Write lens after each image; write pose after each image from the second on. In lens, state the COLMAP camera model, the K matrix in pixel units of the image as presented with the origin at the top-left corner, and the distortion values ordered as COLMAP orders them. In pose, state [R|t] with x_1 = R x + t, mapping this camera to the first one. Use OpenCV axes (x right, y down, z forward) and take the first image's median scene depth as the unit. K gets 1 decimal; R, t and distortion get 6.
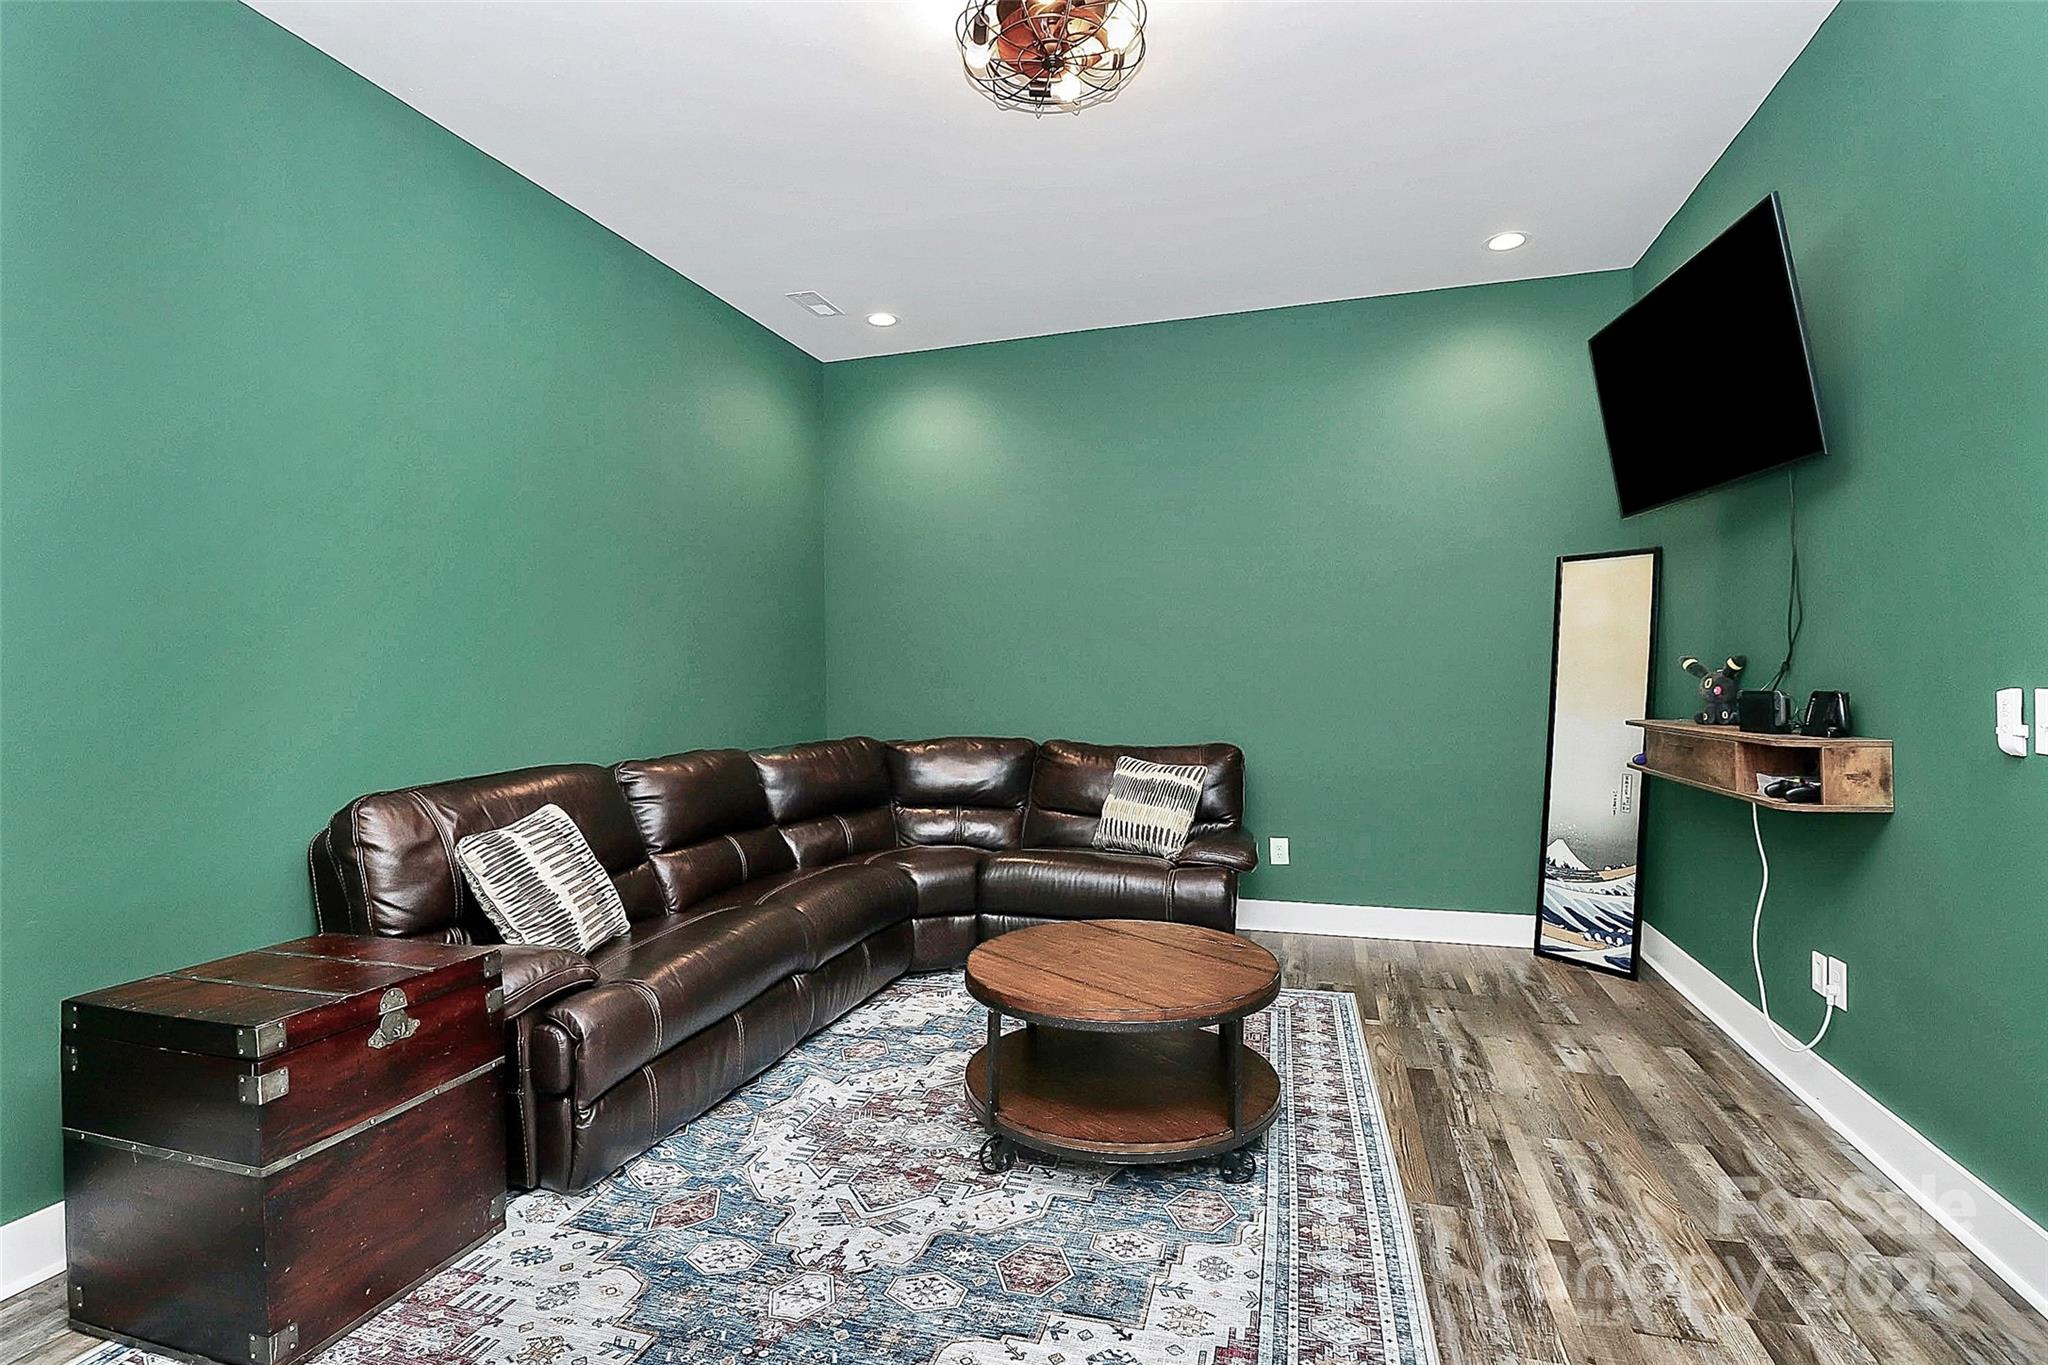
lens RADIAL K [[978.1, 0, 1041.6], [0, 978.1, 679.9], [0, 0, 1]] dist [-0.005214, -0.008986]
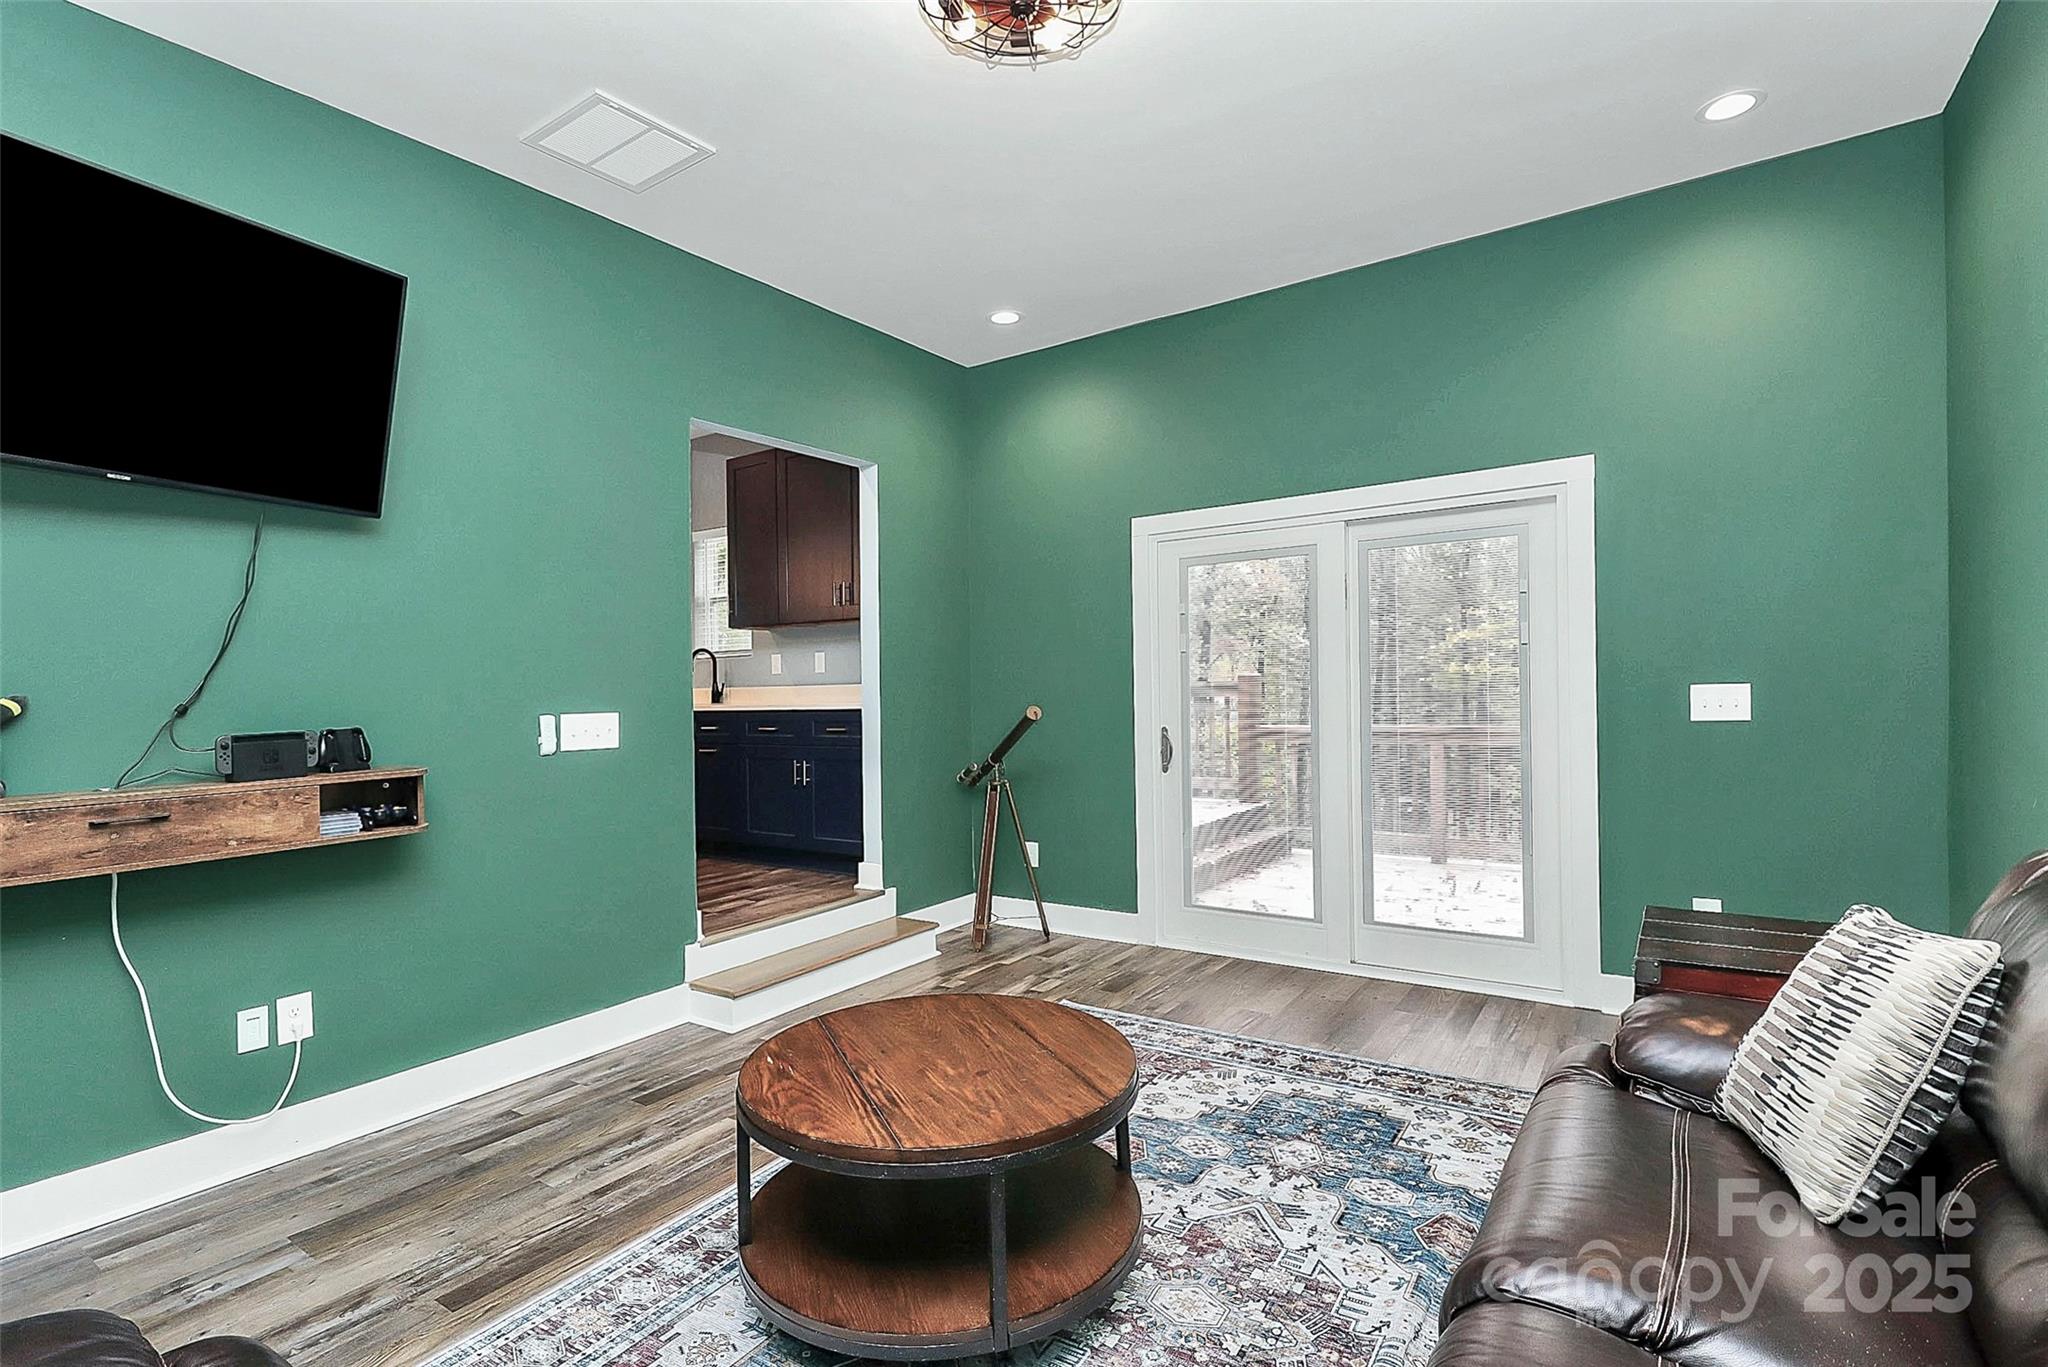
lens RADIAL K [[978.1, 0, 1041.6], [0, 978.1, 686.9], [0, 0, 1]] dist [-0.005214, -0.008986]
pose [[-0.954089, 0.030588, 0.297956, -0.282185], [0.032137, 0.999483, 0.000301, -0.011732], [-0.297793, 0.009862, -0.954580, 2.025439]]
